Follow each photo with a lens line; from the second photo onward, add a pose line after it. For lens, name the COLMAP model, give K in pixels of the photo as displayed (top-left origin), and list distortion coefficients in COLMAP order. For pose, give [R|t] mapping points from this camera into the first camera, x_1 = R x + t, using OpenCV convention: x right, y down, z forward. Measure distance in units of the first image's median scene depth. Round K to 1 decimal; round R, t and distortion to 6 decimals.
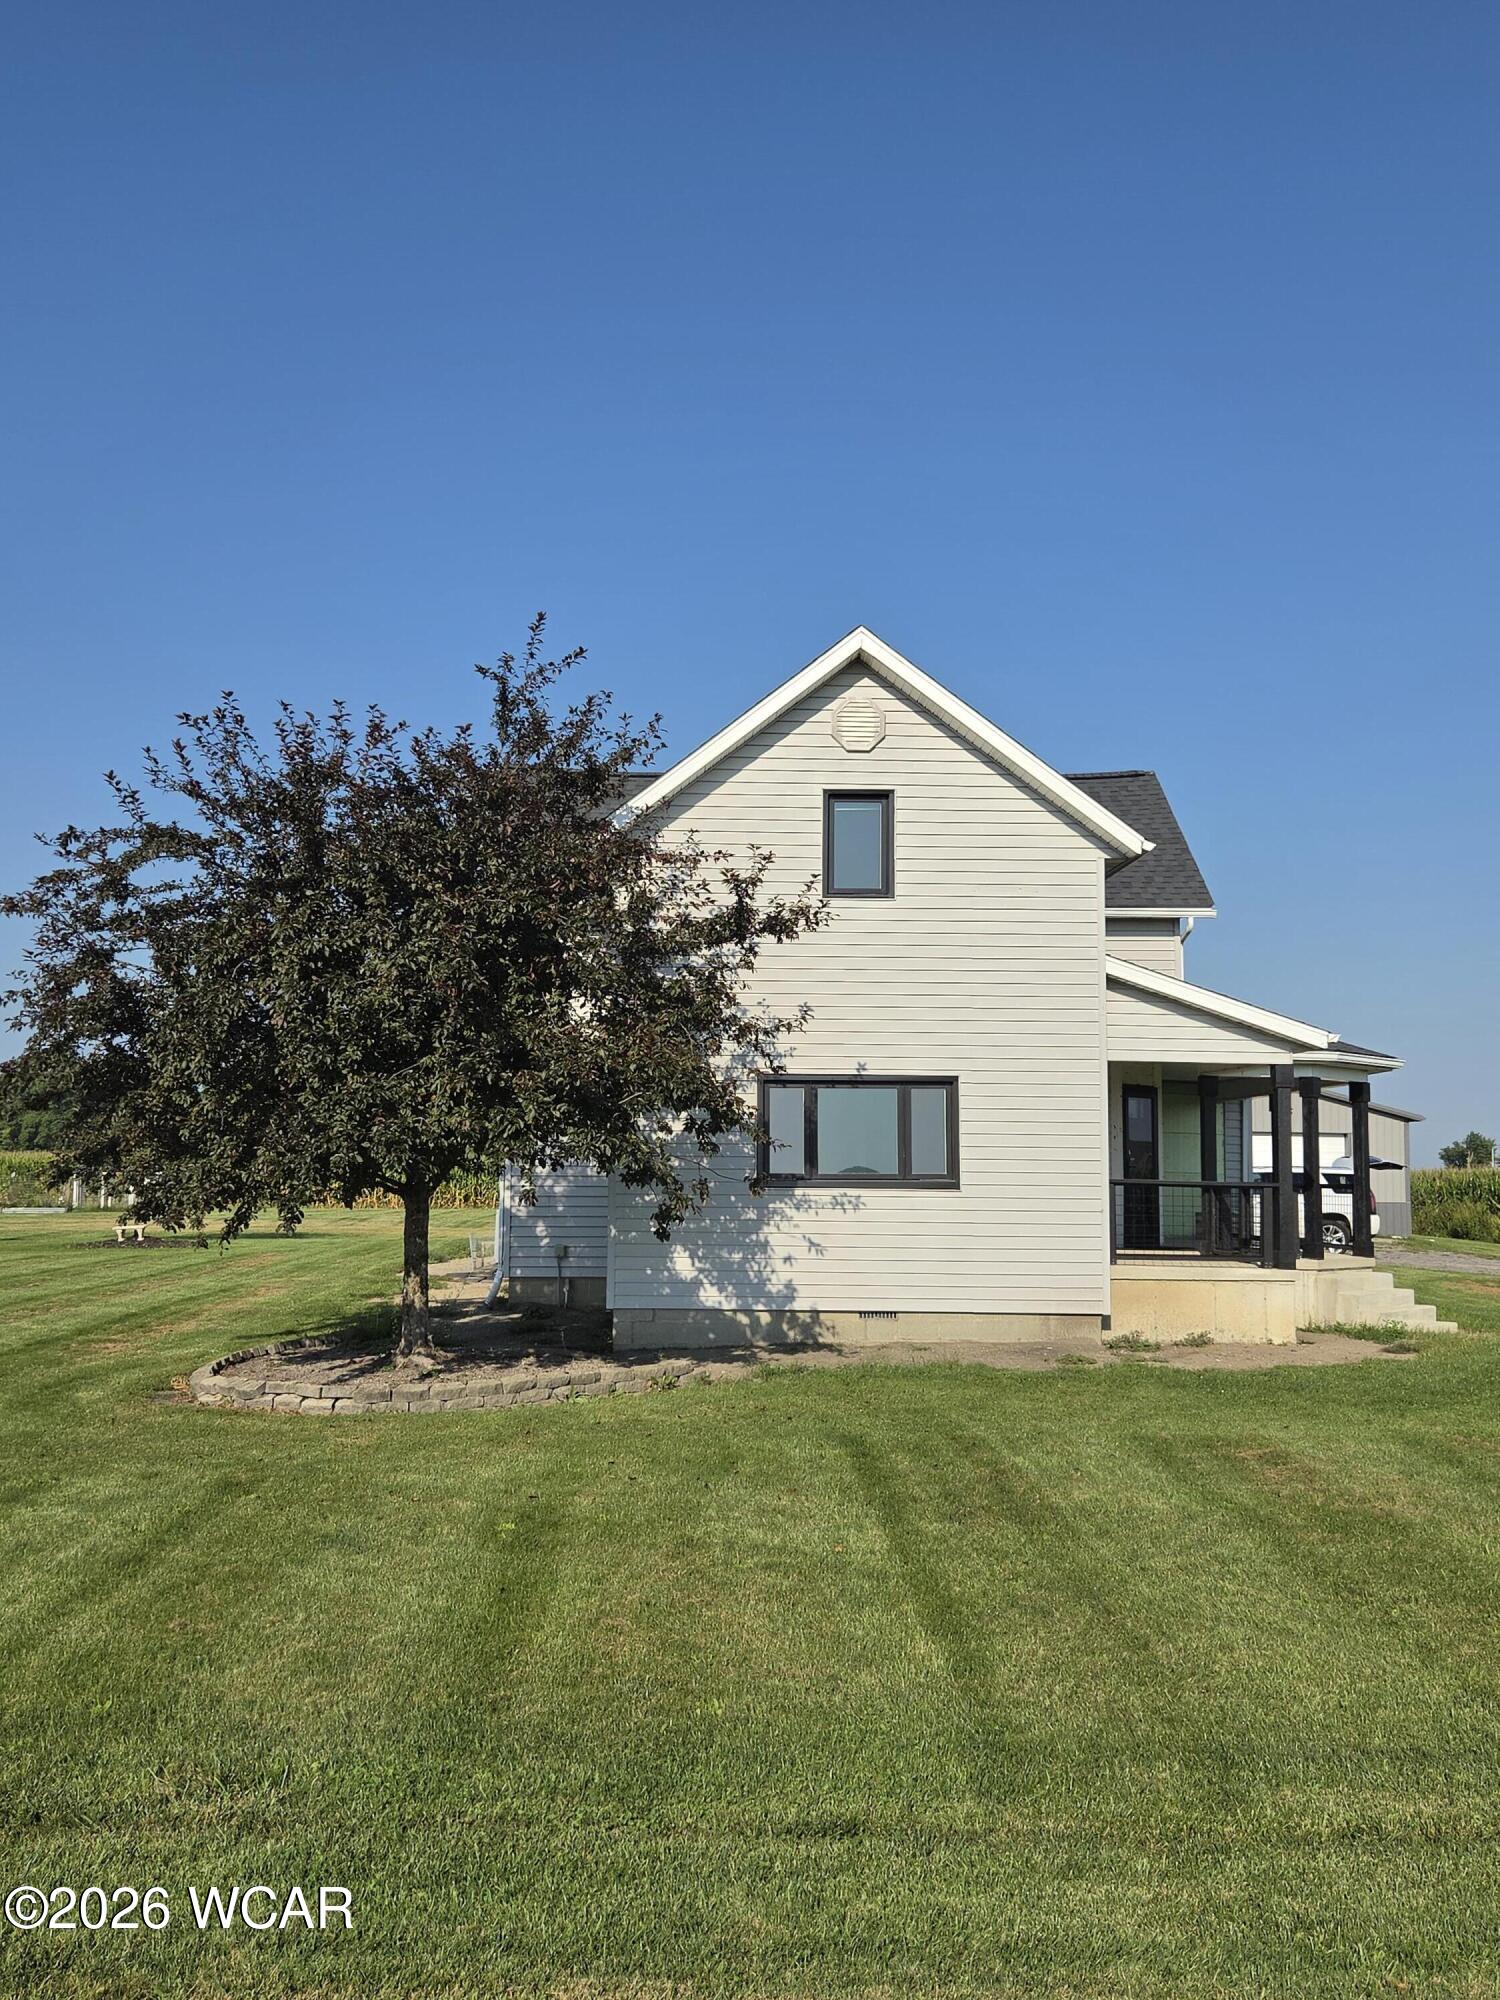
lens RADIAL K [[1801.4, 0, 749.8], [0, 1801.4, 996.5], [0, 0, 1]] dist [-0.010577, -0.001116]
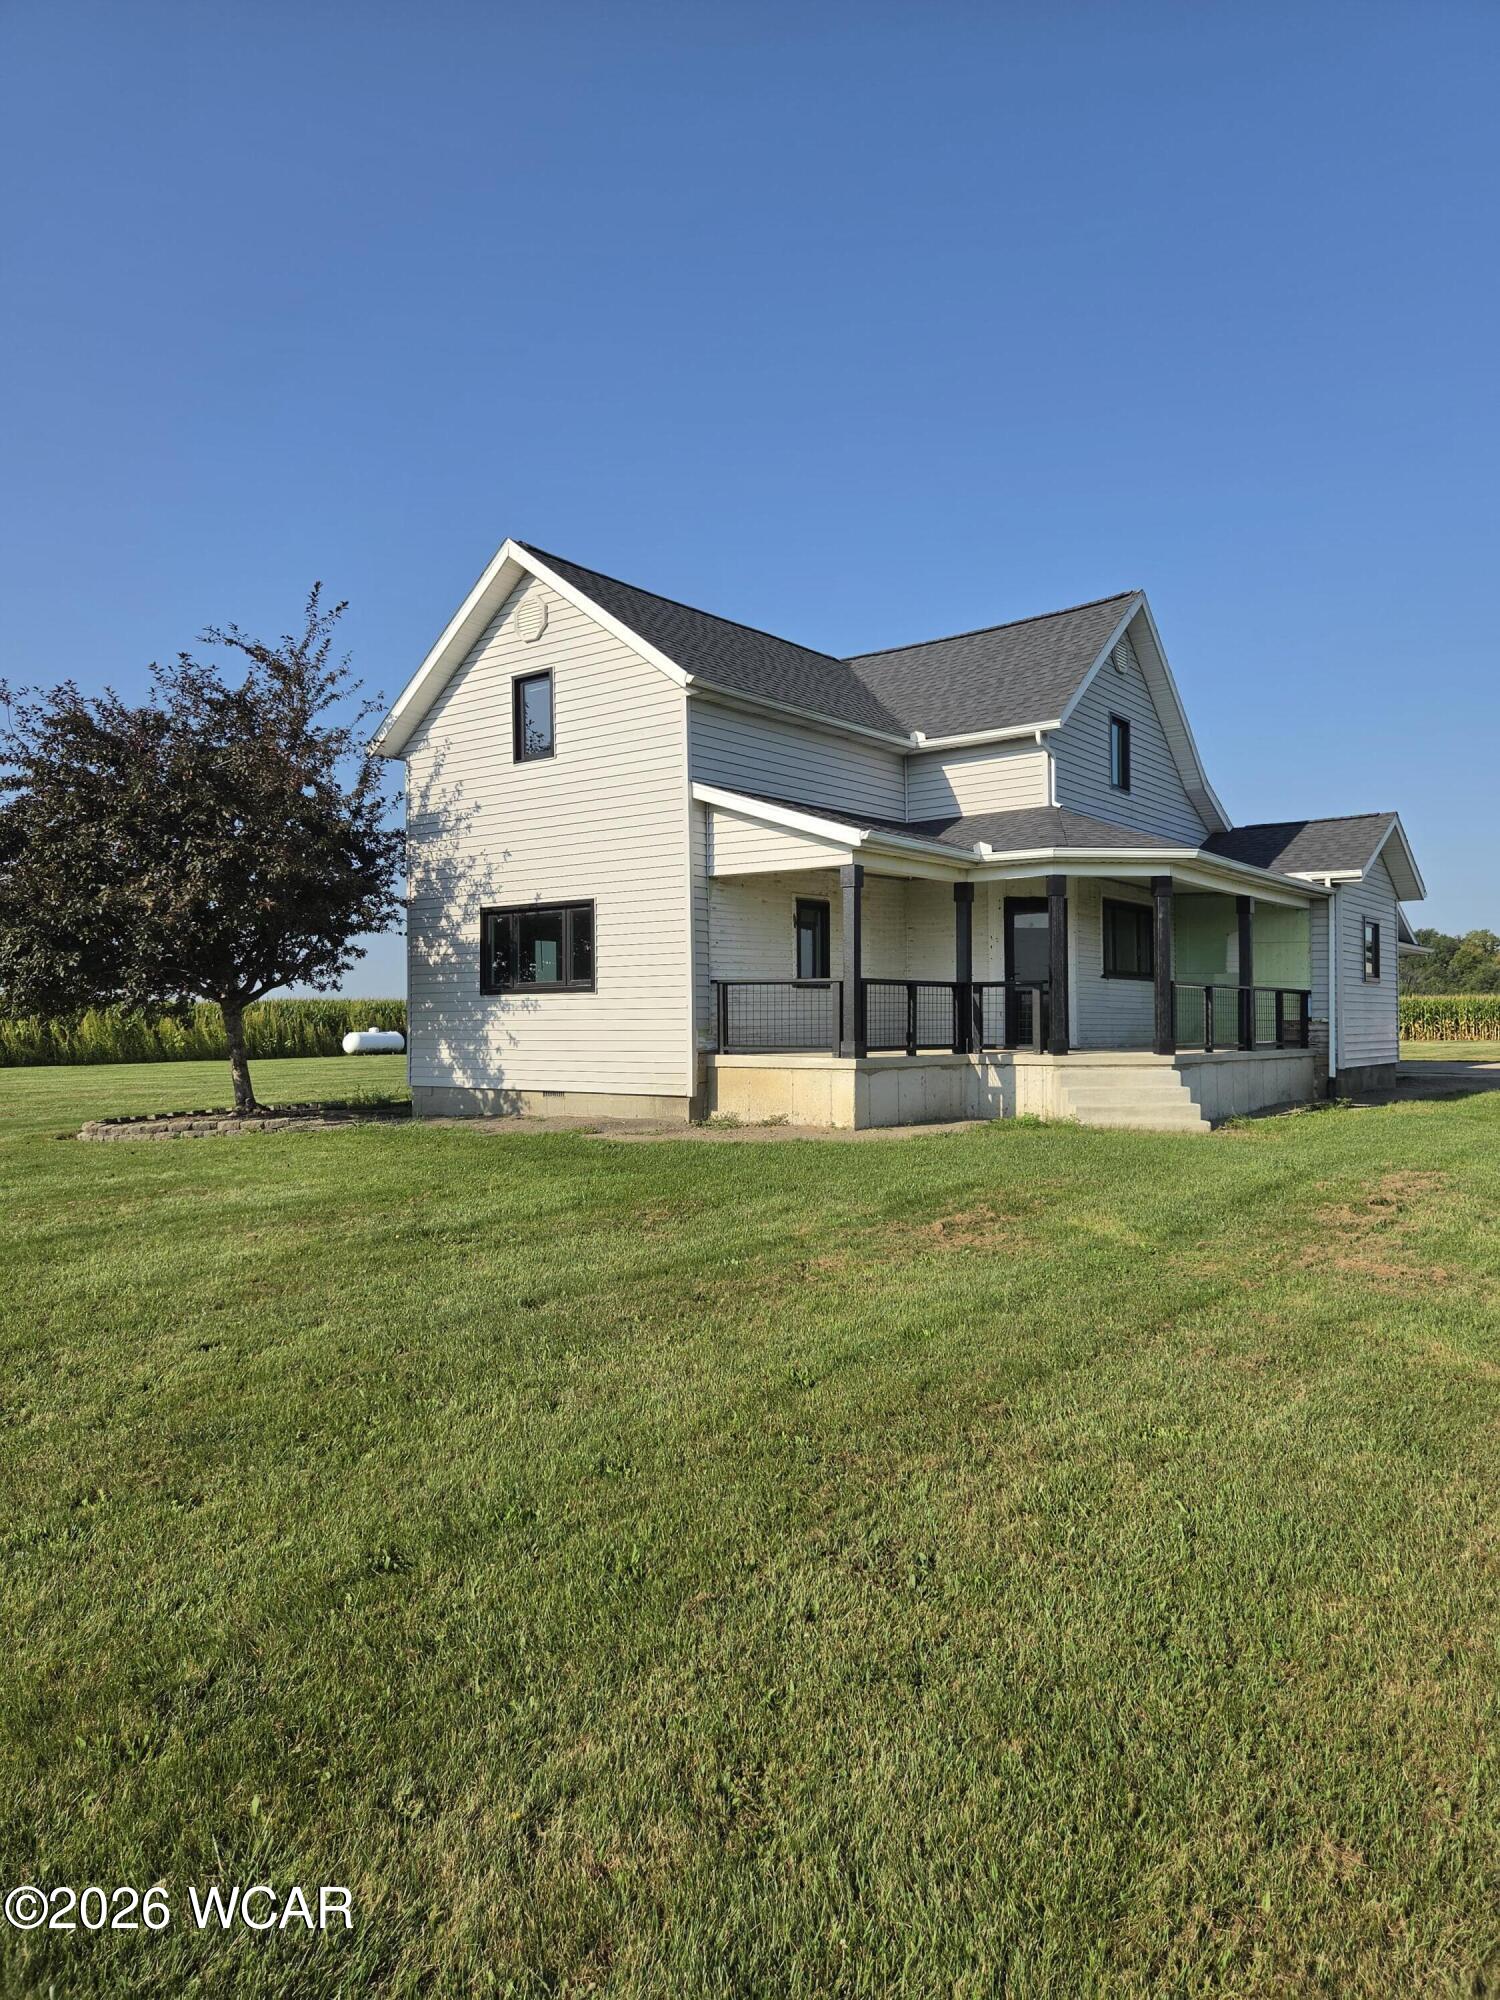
lens RADIAL K [[1349.5, 0, 750.2], [0, 1349.5, 1008.7], [0, 0, 1]] dist [0.007861, 0.001079]
pose [[0.794878, -0.022136, -0.606366, 0.752710], [0.075557, 0.995167, 0.062717, 0.069408], [0.602047, -0.095667, 0.792709, 0.342832]]
